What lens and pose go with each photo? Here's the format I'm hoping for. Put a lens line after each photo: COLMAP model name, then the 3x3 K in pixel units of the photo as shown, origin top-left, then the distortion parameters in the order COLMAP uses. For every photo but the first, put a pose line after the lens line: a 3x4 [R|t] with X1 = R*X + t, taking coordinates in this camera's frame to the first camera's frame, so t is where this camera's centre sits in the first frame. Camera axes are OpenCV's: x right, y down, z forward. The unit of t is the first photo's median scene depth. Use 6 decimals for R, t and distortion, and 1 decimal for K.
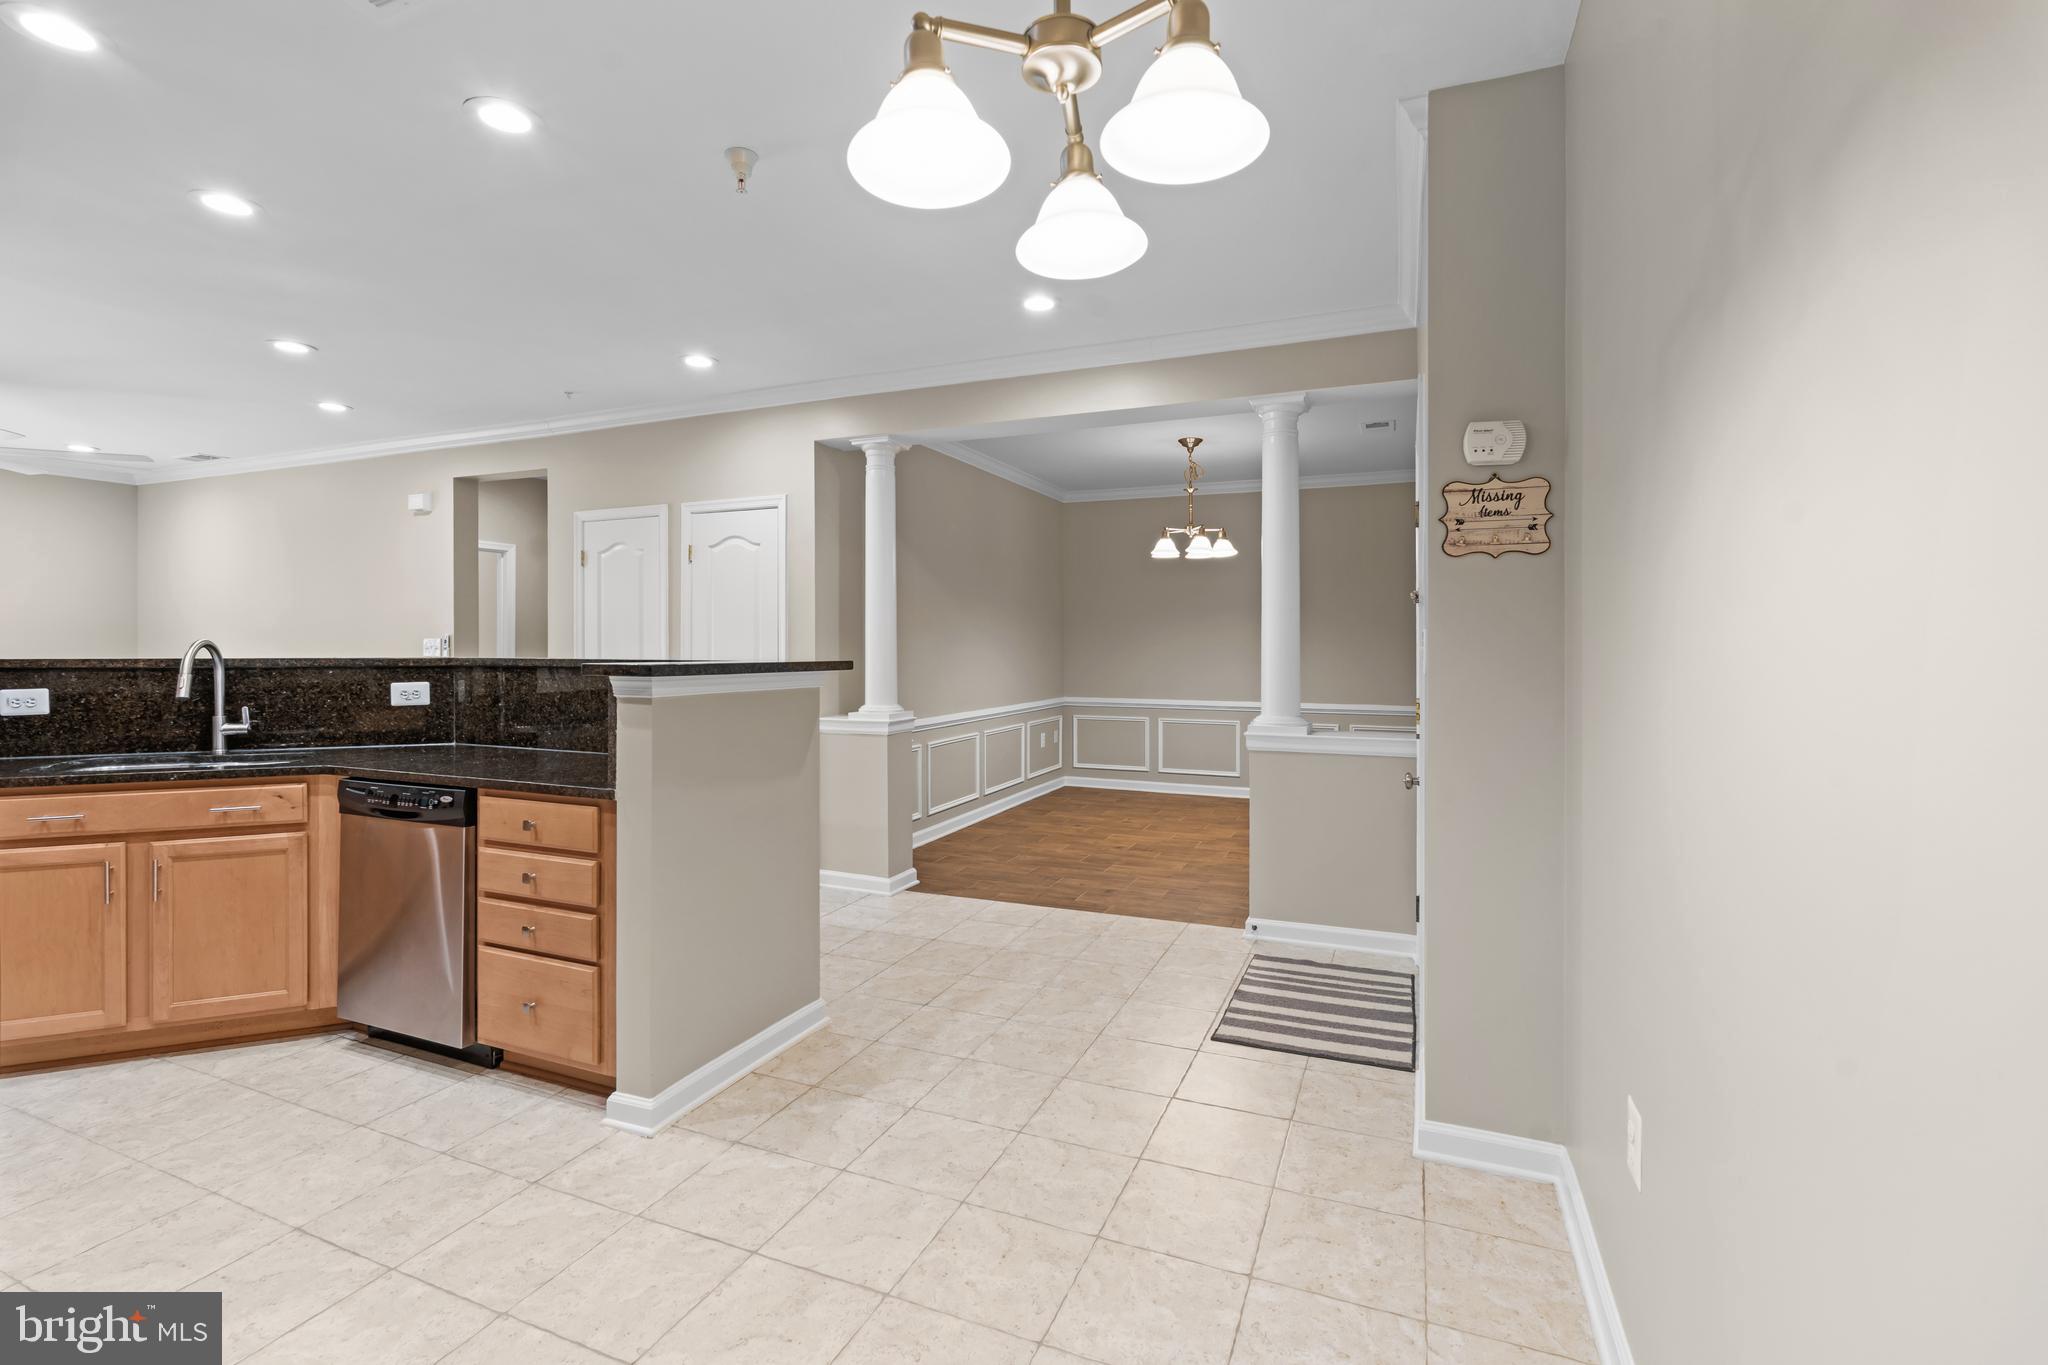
lens RADIAL K [[904.7, 0, 1027.1], [0, 904.7, 642.4], [0, 0, 1]] dist [-0.005196, -0.000469]
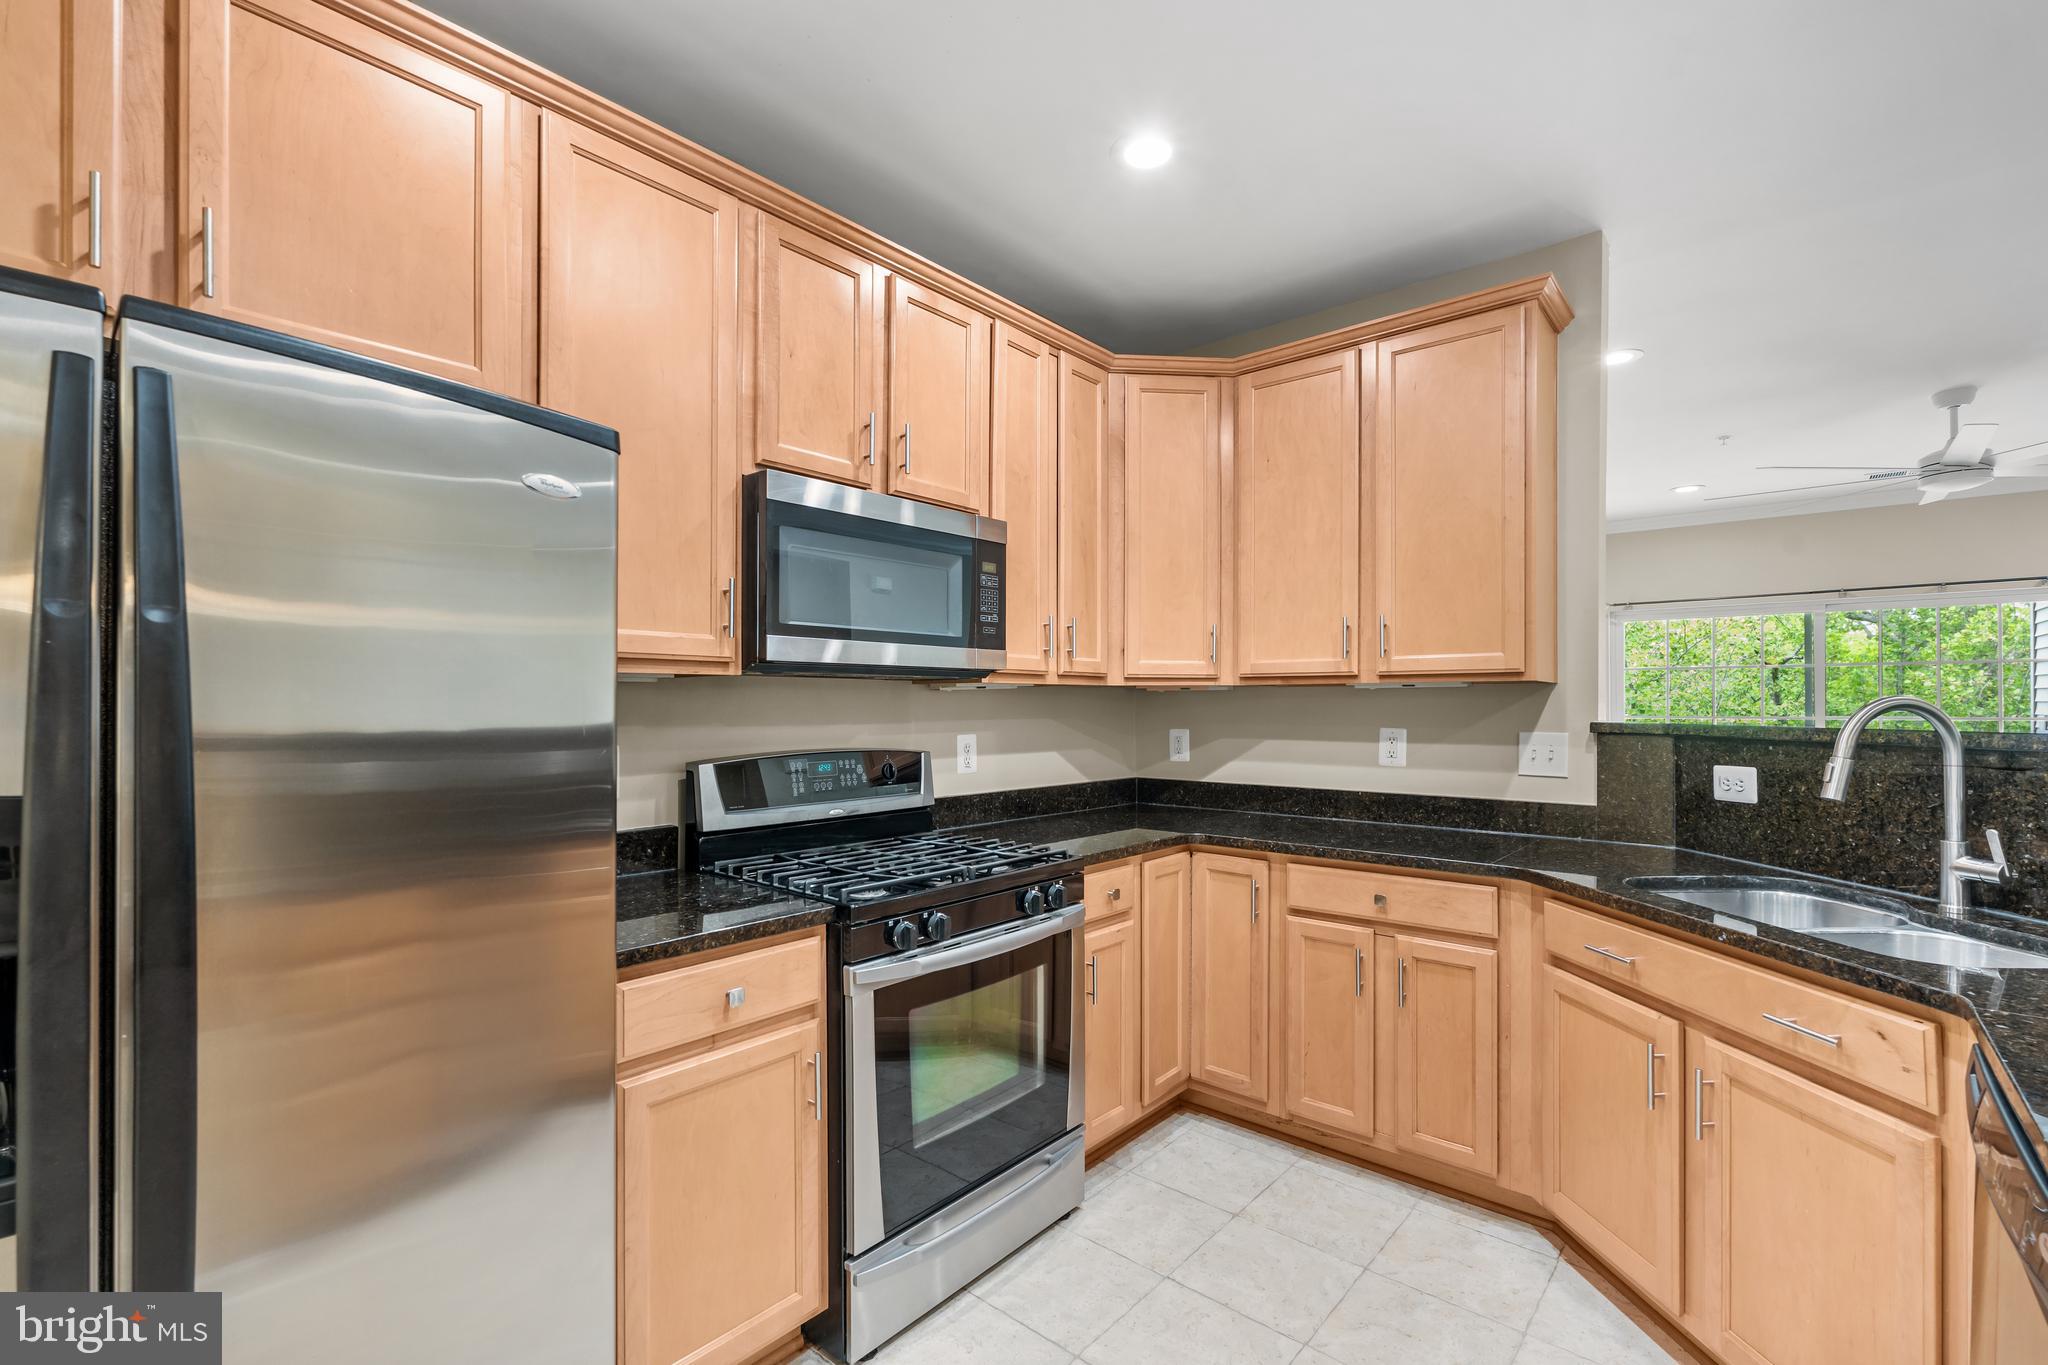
lens RADIAL K [[902.1, 0, 1026.8], [0, 902.1, 702.2], [0, 0, 1]] dist [-0.002912, -0.000135]
pose [[-0.308358, -0.004540, -0.951259, -0.224503], [0.003439, 0.999977, -0.005888, 0.001631], [0.951264, -0.005087, -0.308335, 0.642026]]
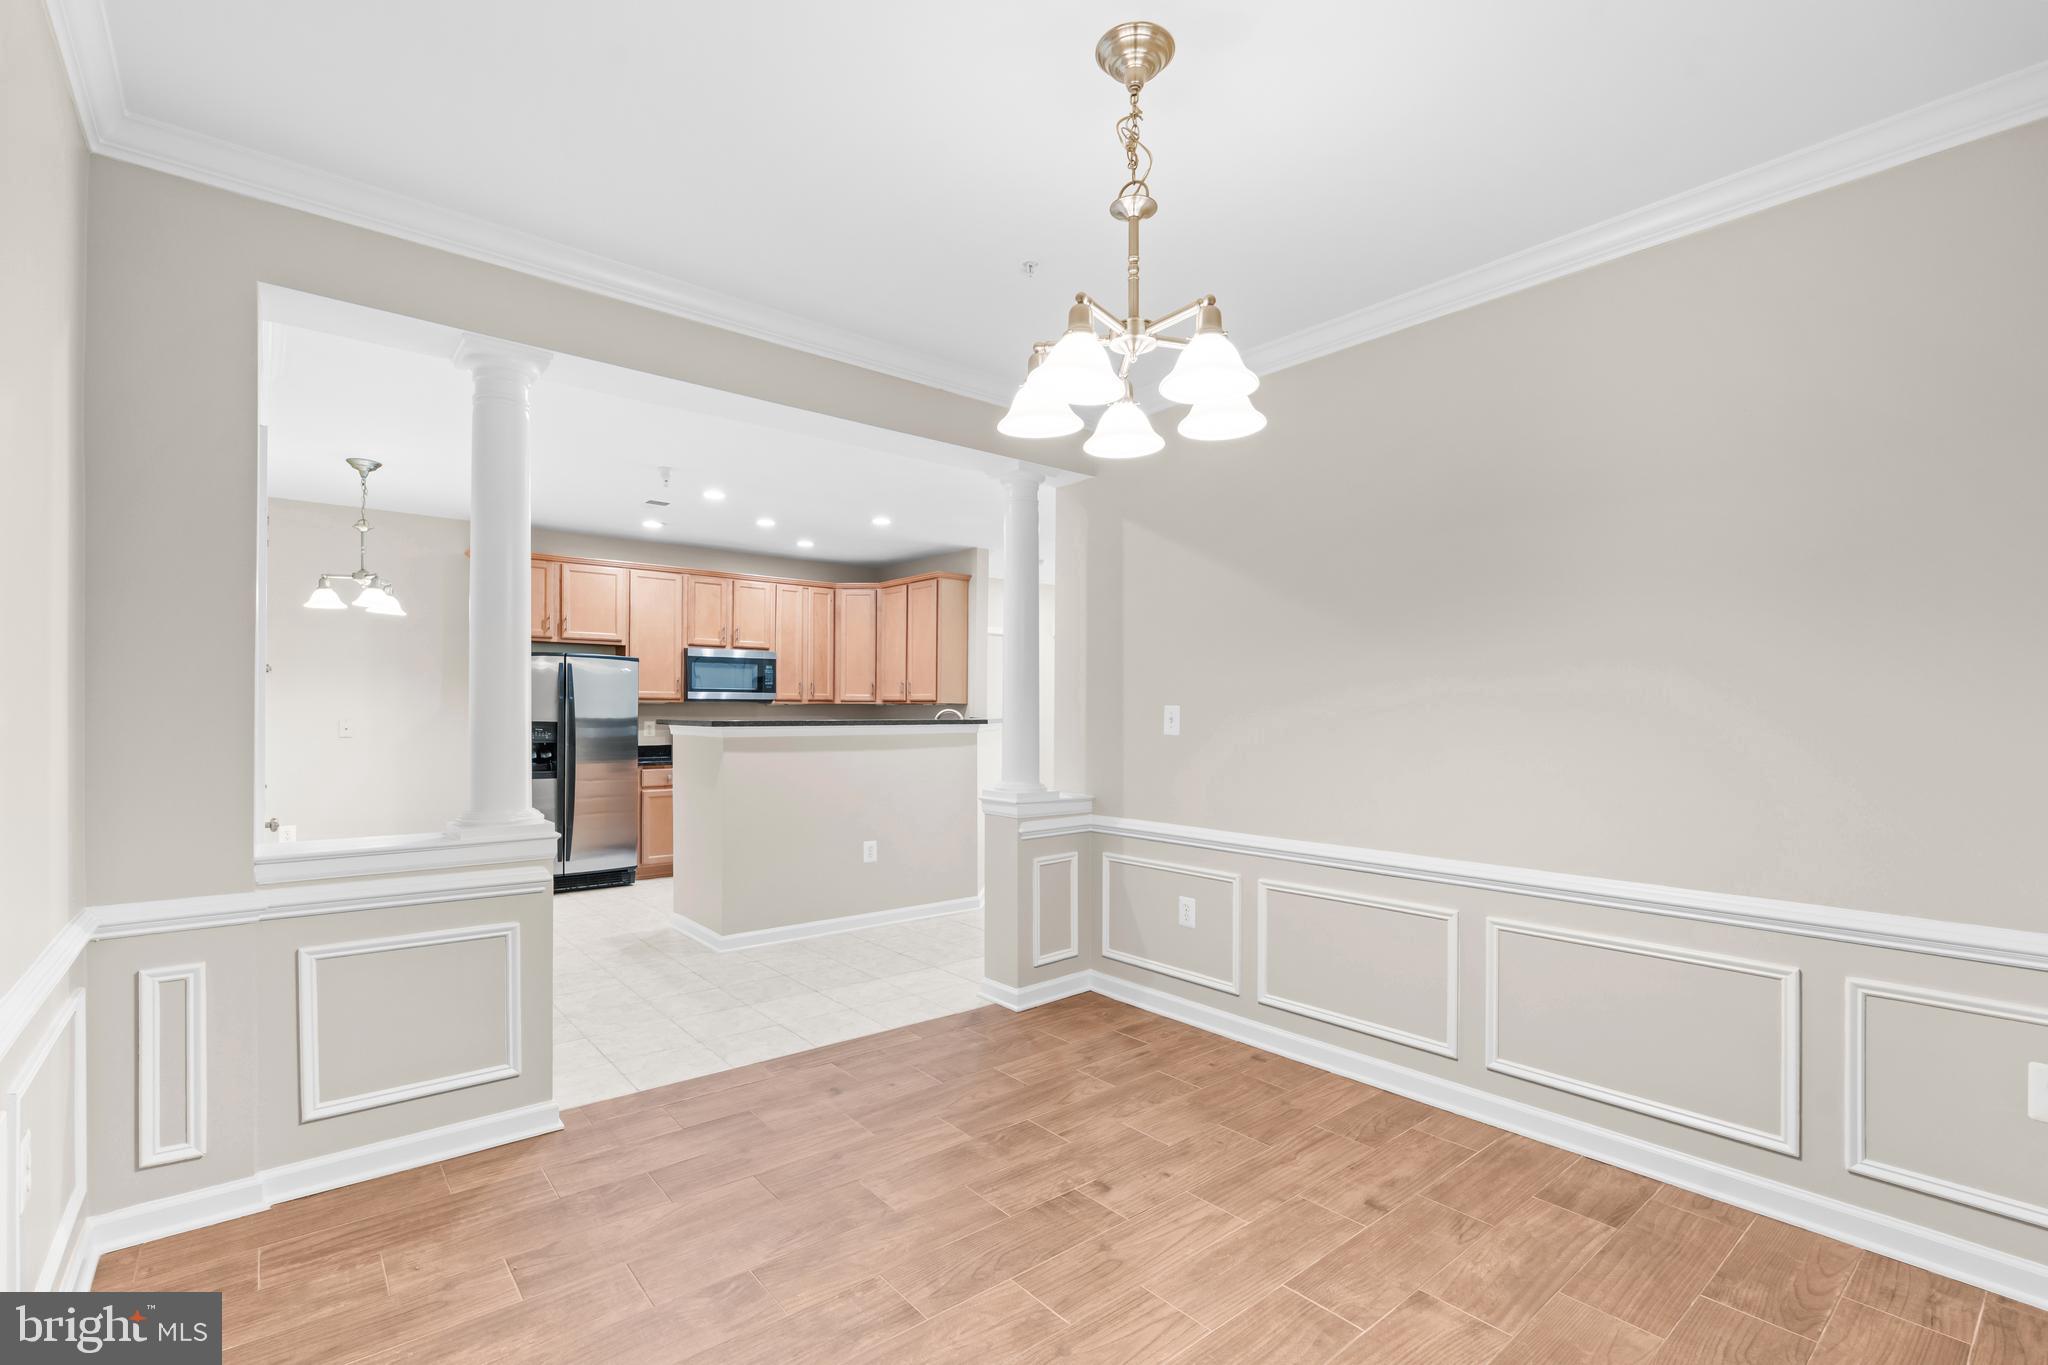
lens RADIAL K [[918.1, 0, 1026.7], [0, 918.1, 707.2], [0, 0, 1]] dist [-0.000631, 0.000342]
pose [[-0.457165, -0.007633, -0.889349, 0.887997], [-0.000160, 0.999964, -0.008501, 0.010424], [0.889382, -0.003744, -0.457149, 2.063294]]
